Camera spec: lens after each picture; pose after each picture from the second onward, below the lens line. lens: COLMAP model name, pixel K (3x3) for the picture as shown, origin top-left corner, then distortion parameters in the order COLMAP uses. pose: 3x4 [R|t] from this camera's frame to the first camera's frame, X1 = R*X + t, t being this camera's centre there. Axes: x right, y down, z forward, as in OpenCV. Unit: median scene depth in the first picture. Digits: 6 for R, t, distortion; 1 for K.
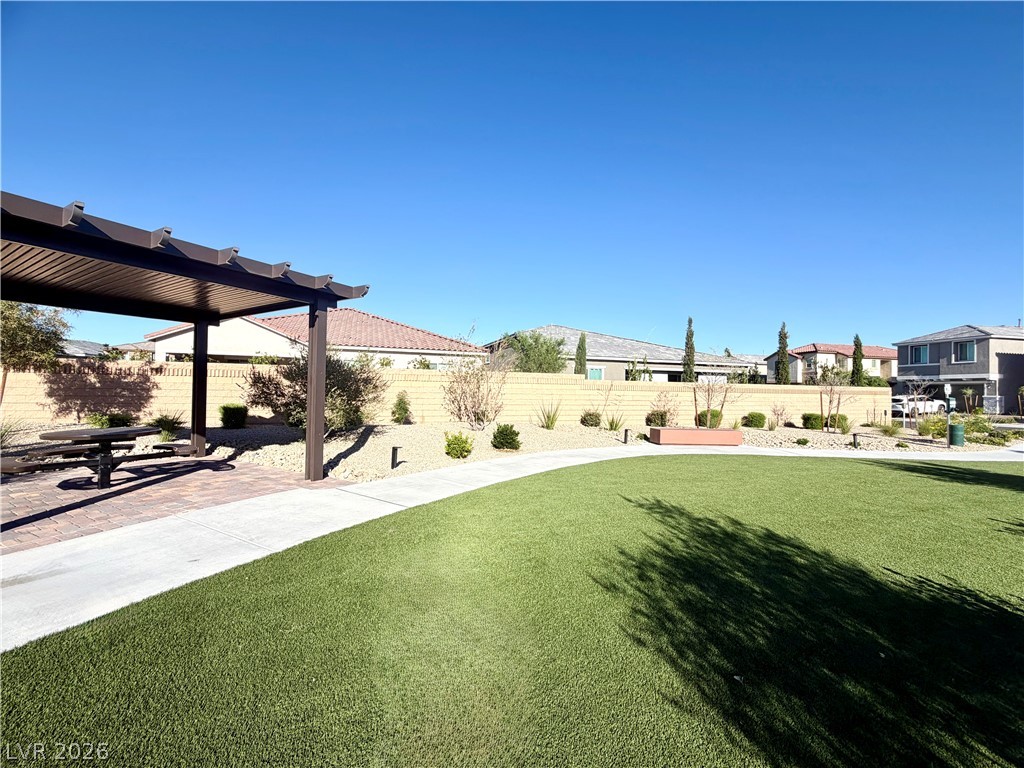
lens RADIAL K [[405.5, 0, 506.1], [0, 405.5, 383.7], [0, 0, 1]] dist [0.001071, 0.000006]
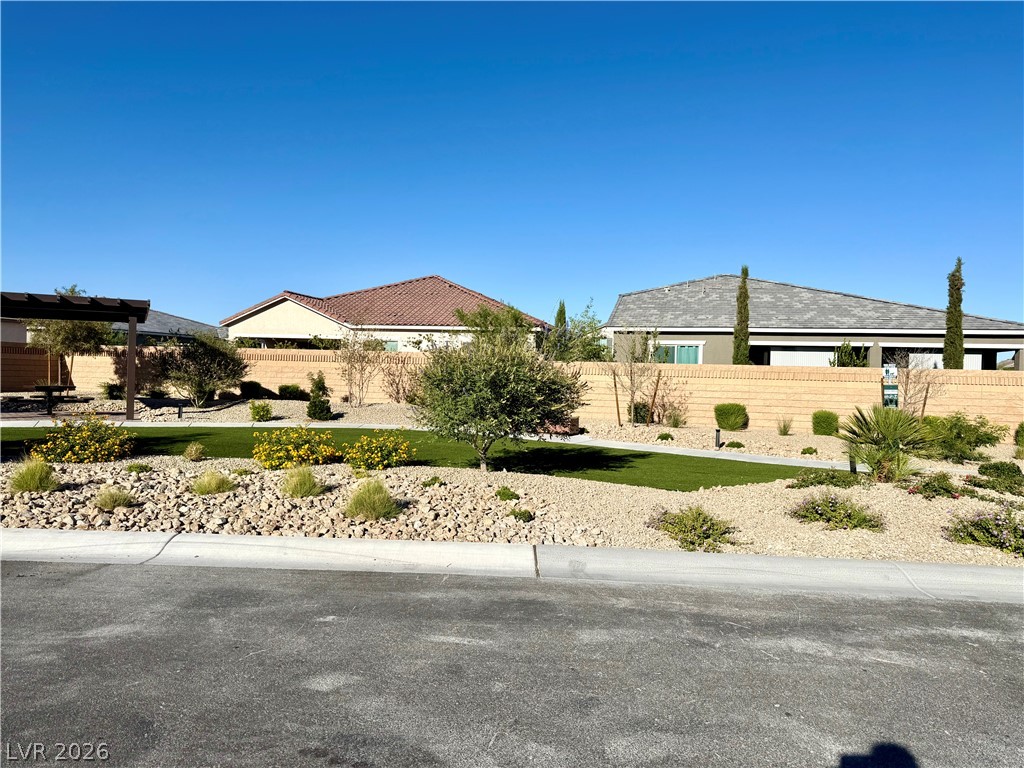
lens RADIAL K [[726.1, 0, 524.8], [0, 726.1, 367.4], [0, 0, 1]] dist [0.045024, -0.091203]
pose [[0.851878, -0.000143, -0.523739, 1.113441], [-0.005790, 0.999936, -0.009690, 0.021434], [0.523707, 0.011287, 0.851823, -0.309281]]
